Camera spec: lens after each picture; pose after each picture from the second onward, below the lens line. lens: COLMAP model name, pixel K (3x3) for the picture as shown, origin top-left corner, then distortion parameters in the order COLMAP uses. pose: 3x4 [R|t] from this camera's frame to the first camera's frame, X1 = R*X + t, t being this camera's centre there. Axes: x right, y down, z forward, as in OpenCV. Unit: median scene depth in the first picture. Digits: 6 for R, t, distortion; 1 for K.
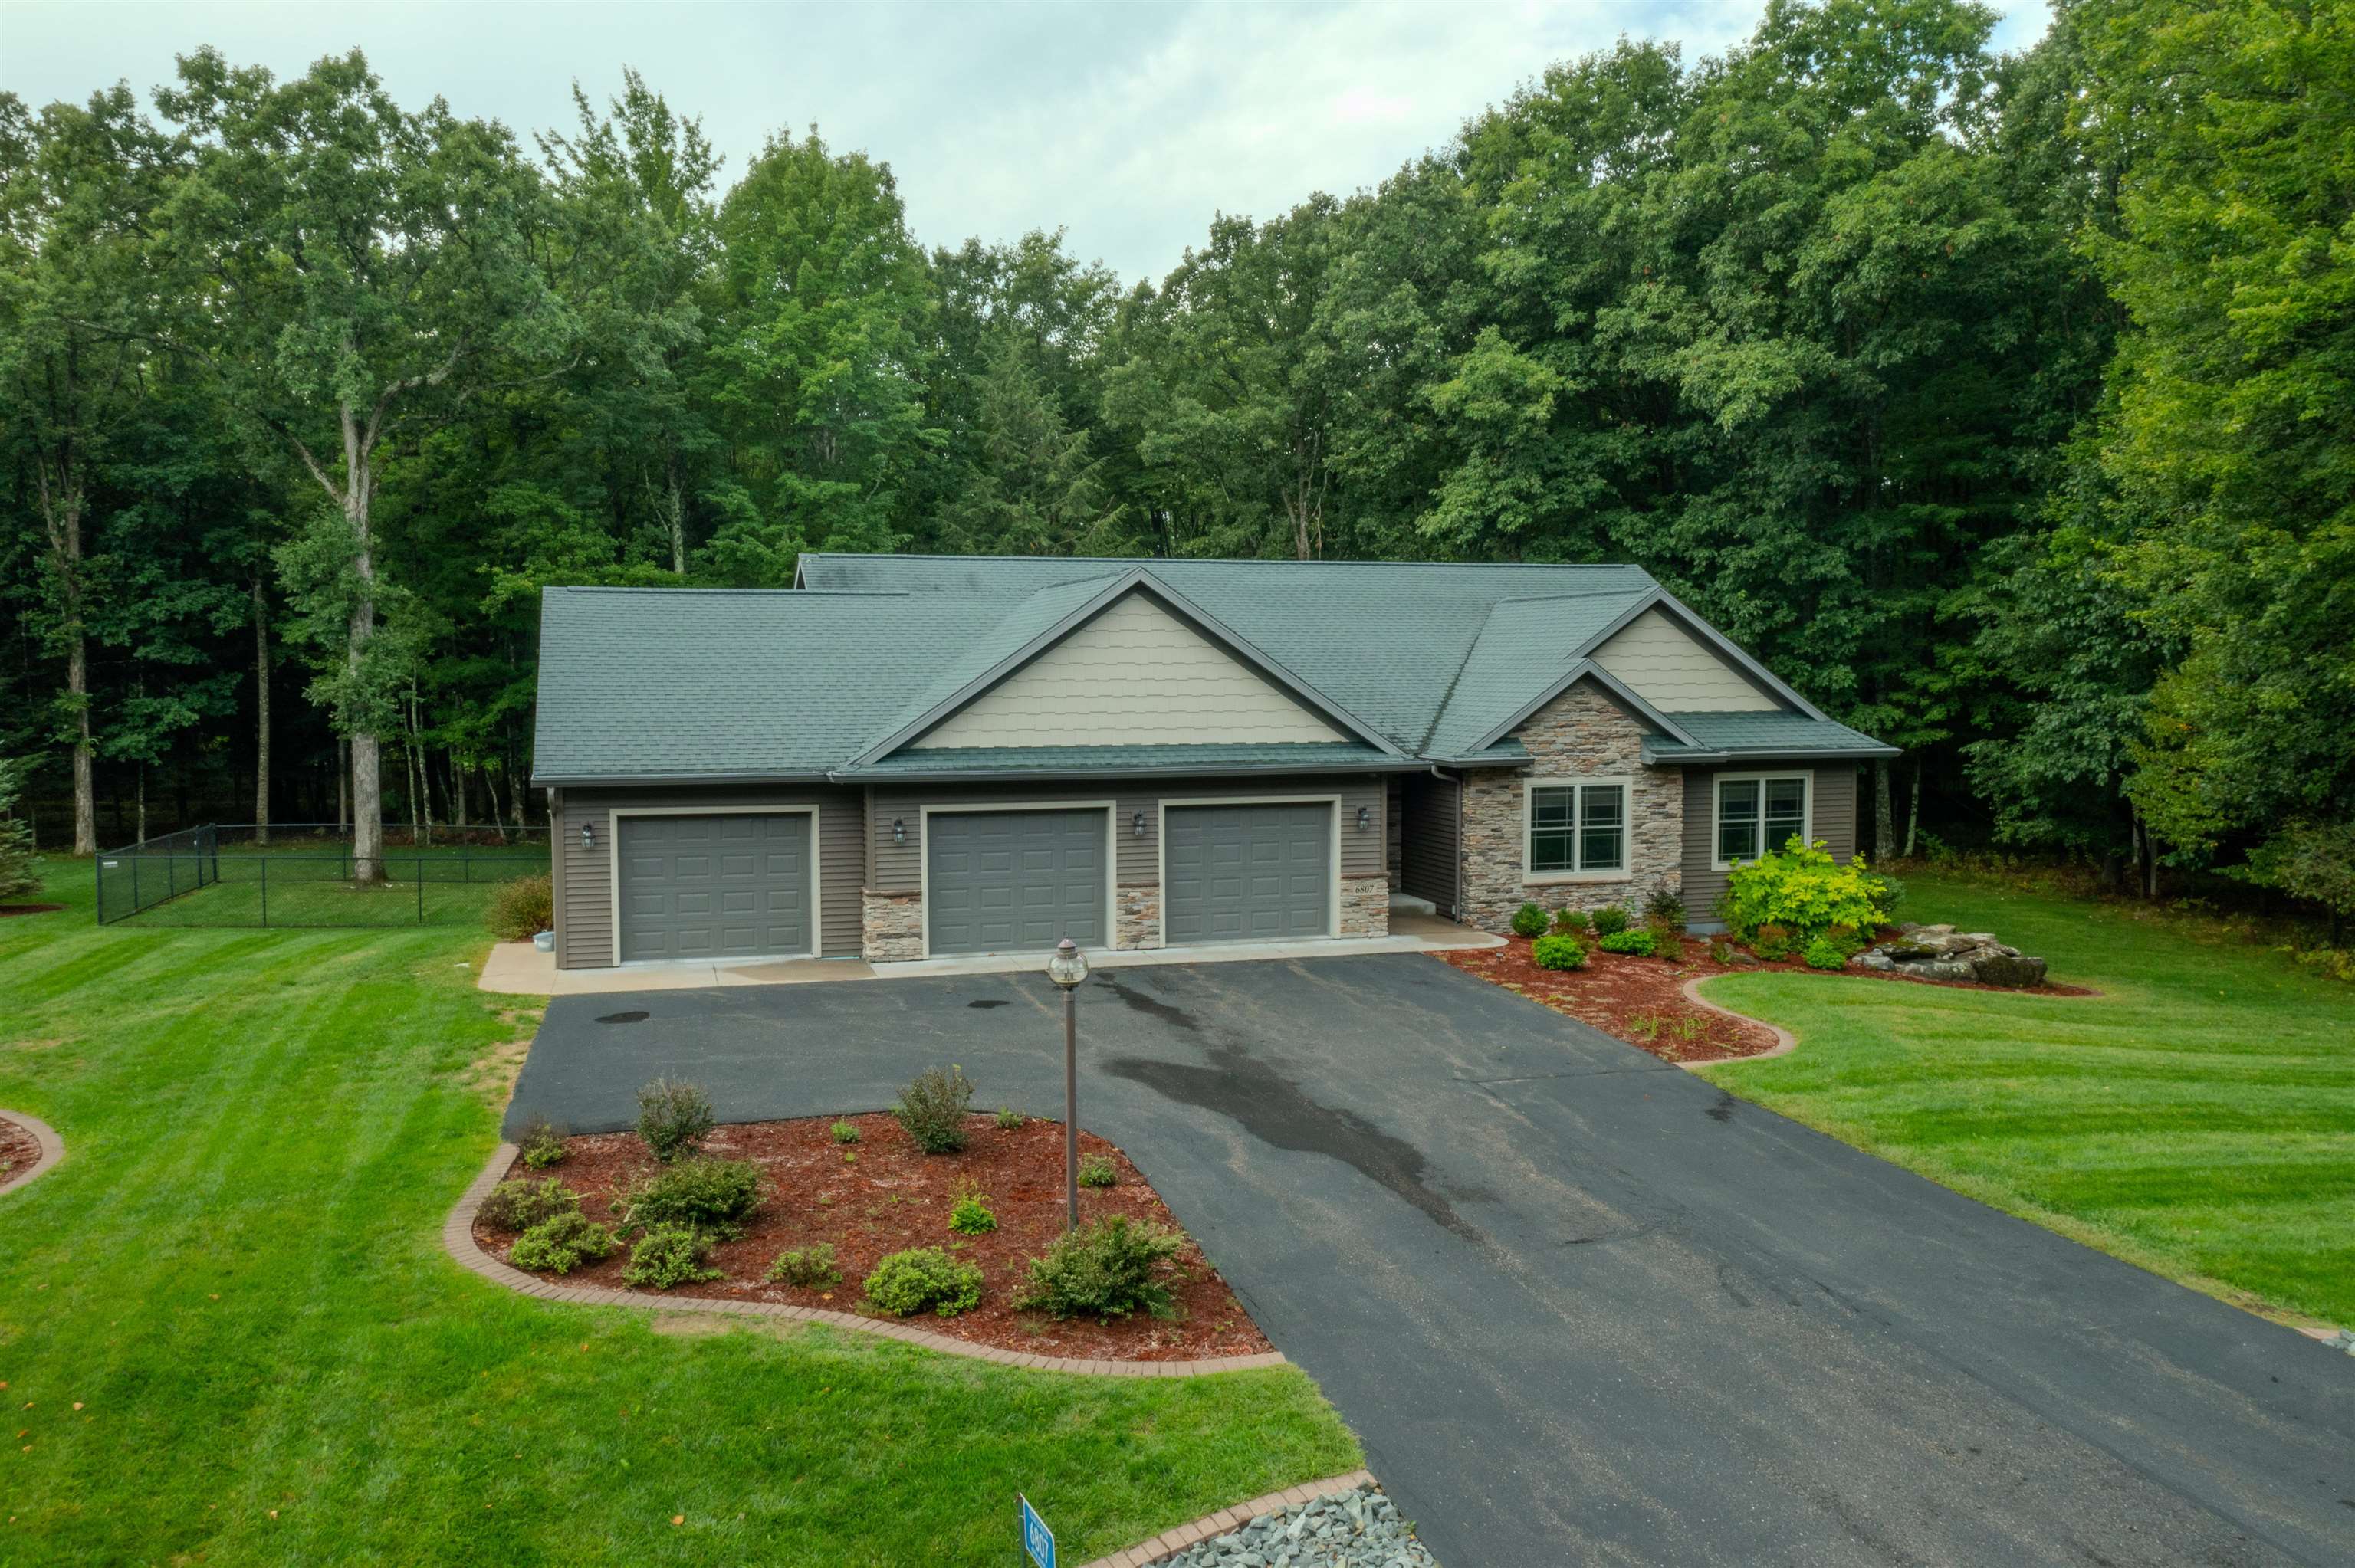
lens RADIAL K [[1866.5, 0, 1162.6], [0, 1866.5, 783.7], [0, 0, 1]] dist [-0.019474, -0.009958]
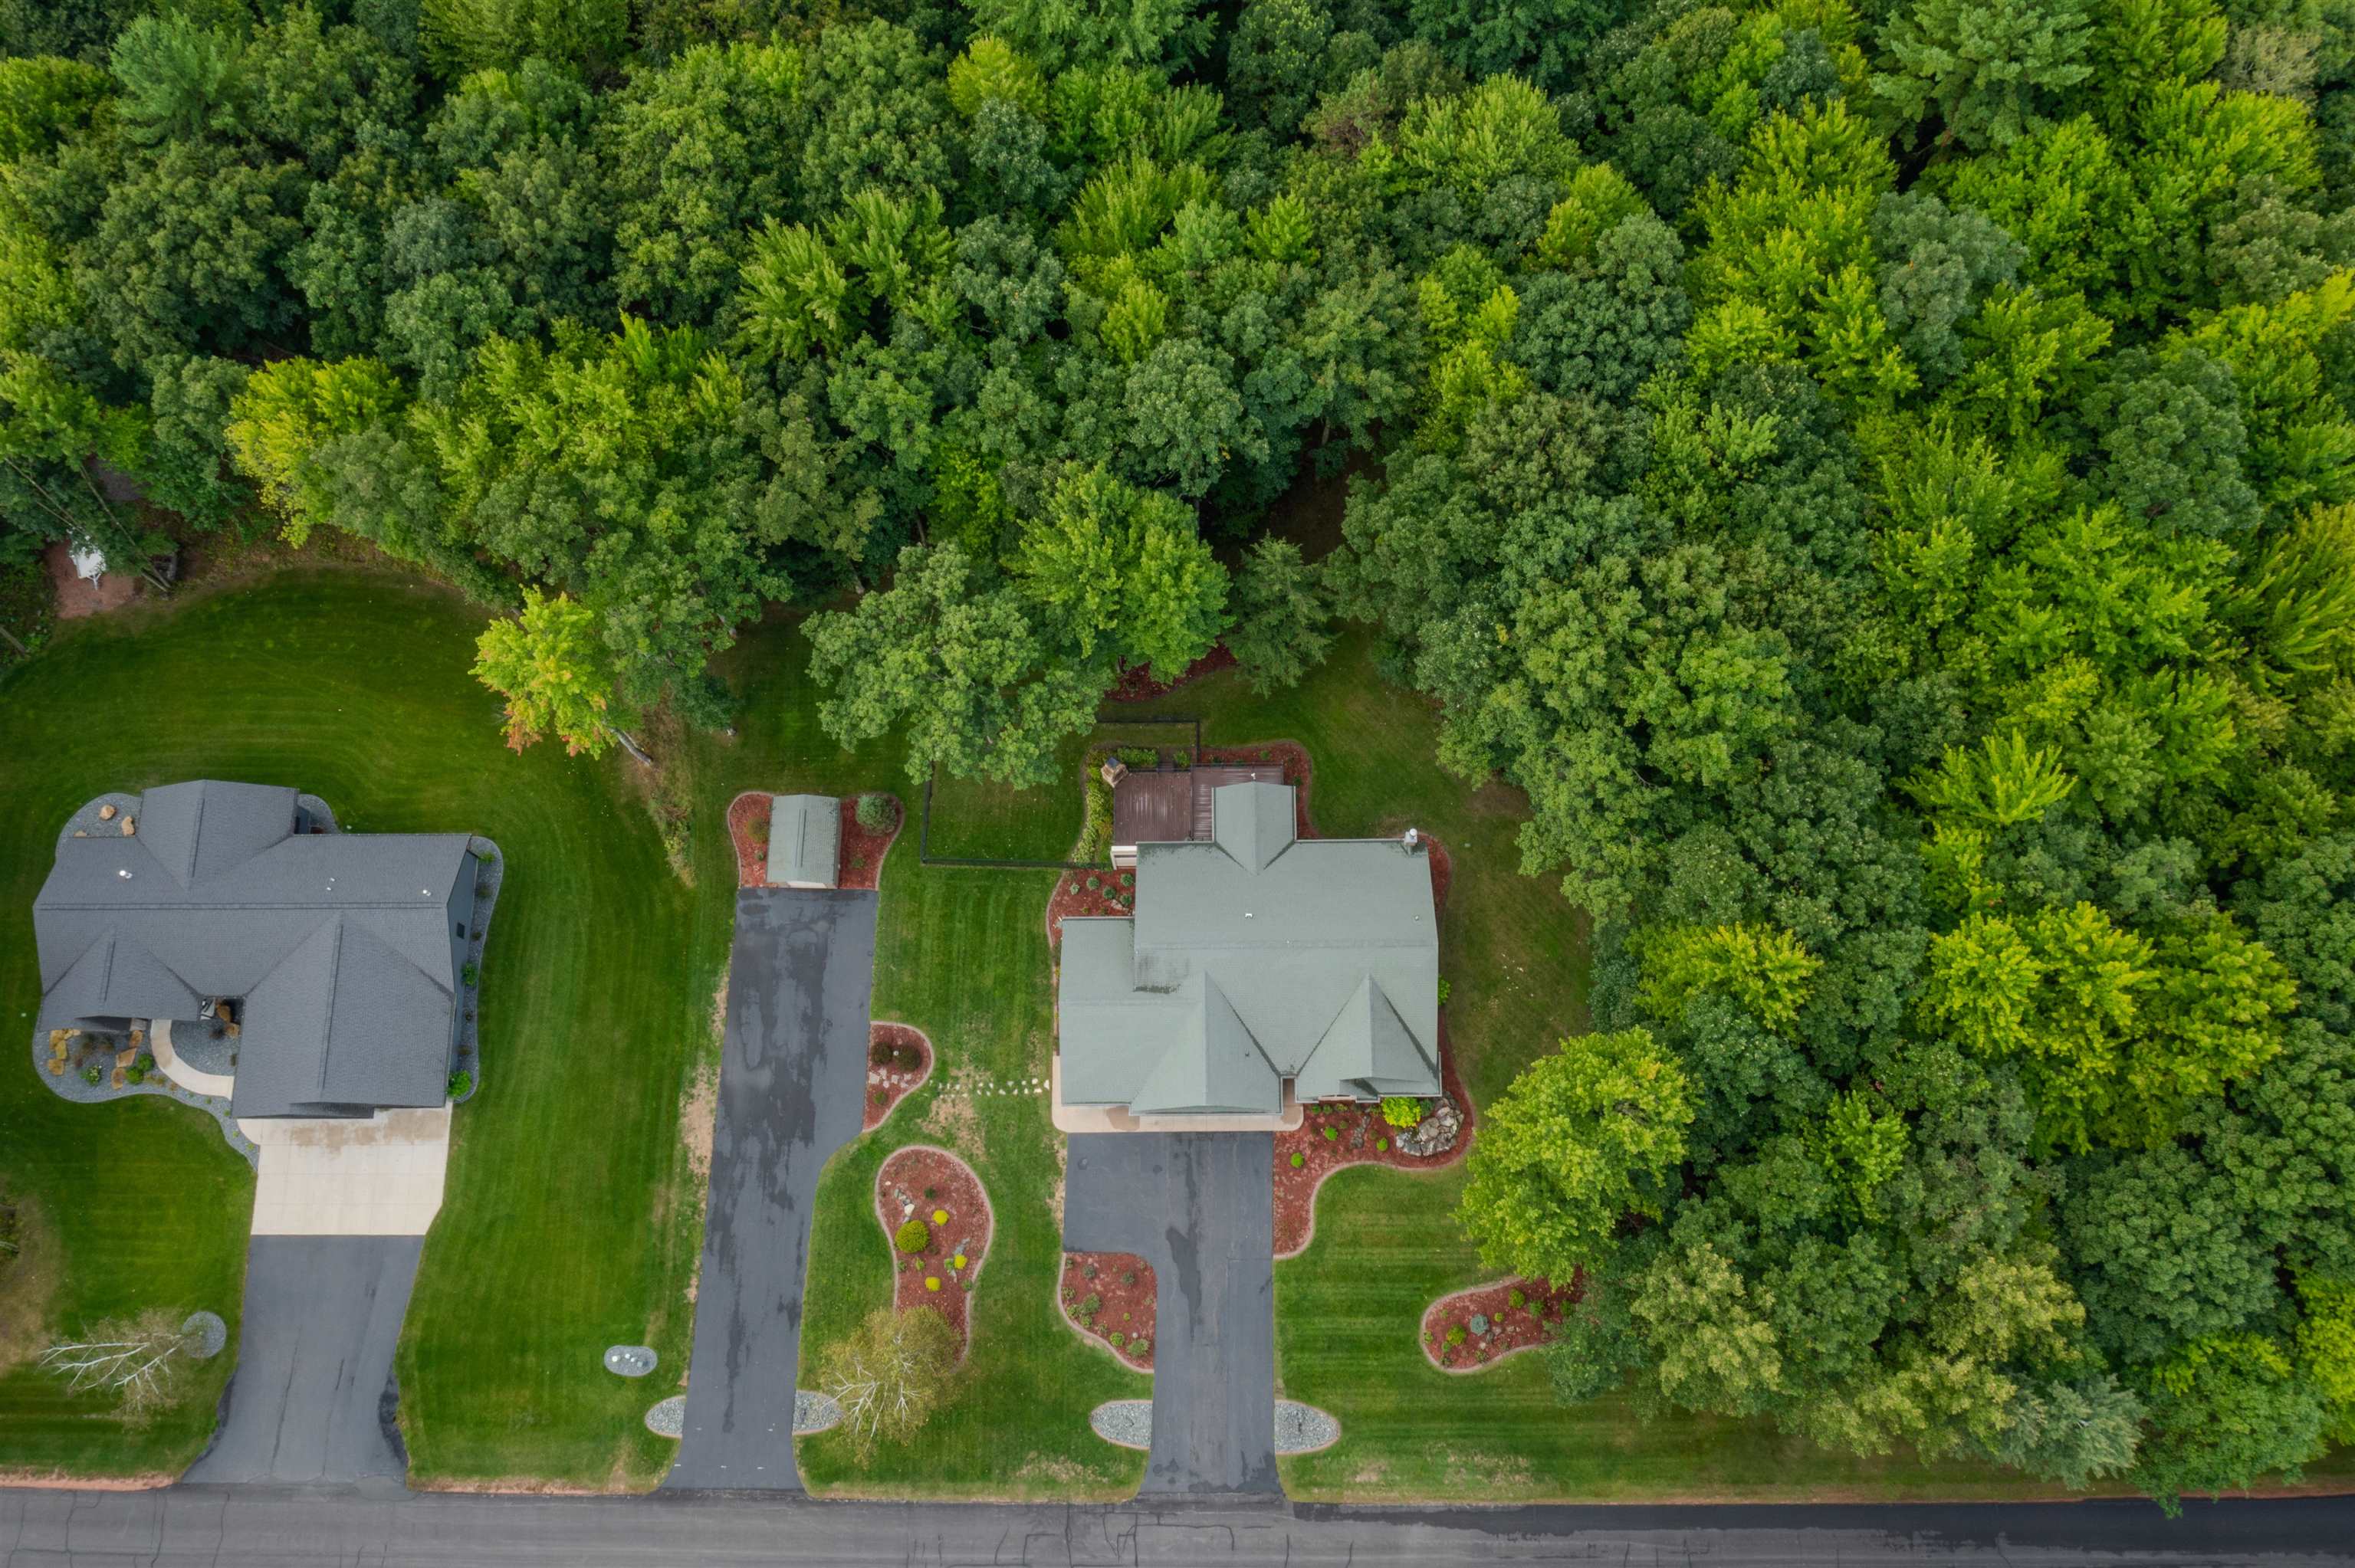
lens RADIAL K [[1866.5, 0, 1175.3], [0, 1866.5, 790.0], [0, 0, 1]] dist [-0.019474, -0.009958]
pose [[0.960294, 0.263373, -0.092036, 0.067971], [-0.008276, 0.356635, 0.934207, -2.401576], [0.278868, -0.896352, 0.344654, 0.130042]]
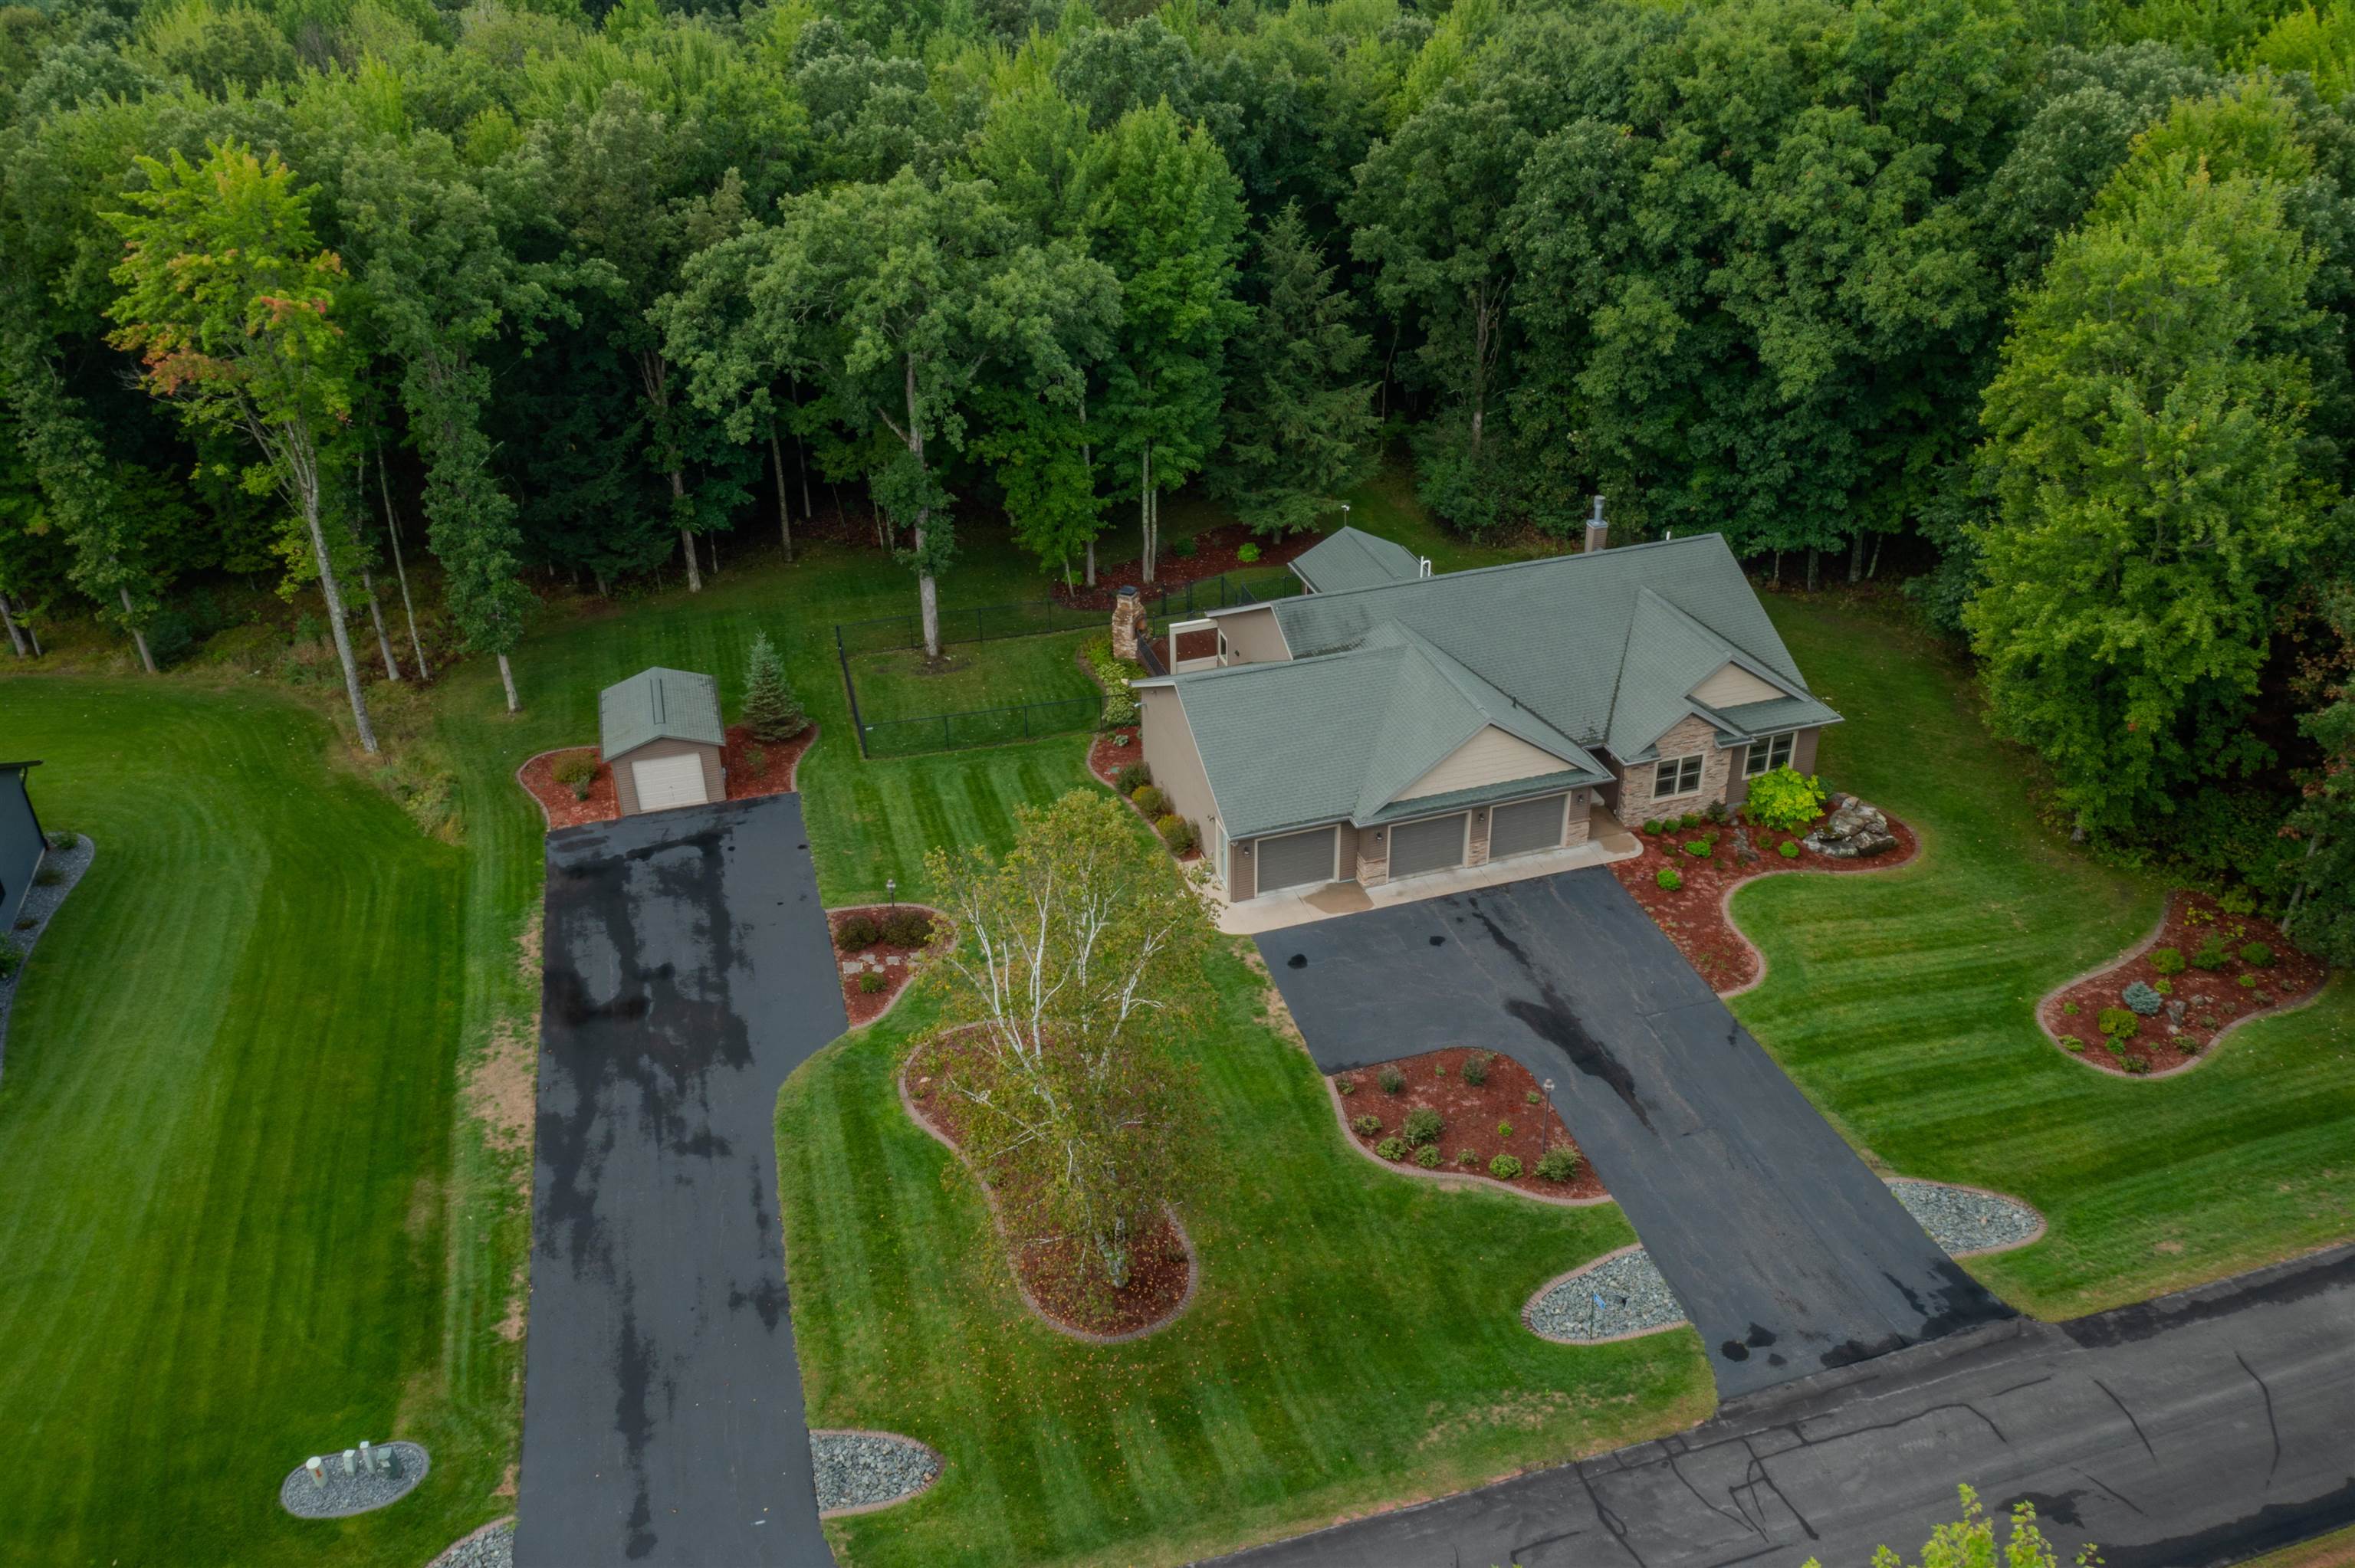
lens RADIAL K [[1866.5, 0, 1171.4], [0, 1866.5, 776.8], [0, 0, 1]] dist [-0.019474, -0.009958]
pose [[0.999803, -0.019833, 0.000659, -0.227630], [0.017561, 0.899778, 0.435995, -0.594530], [-0.009240, -0.435898, 0.899949, -0.568399]]
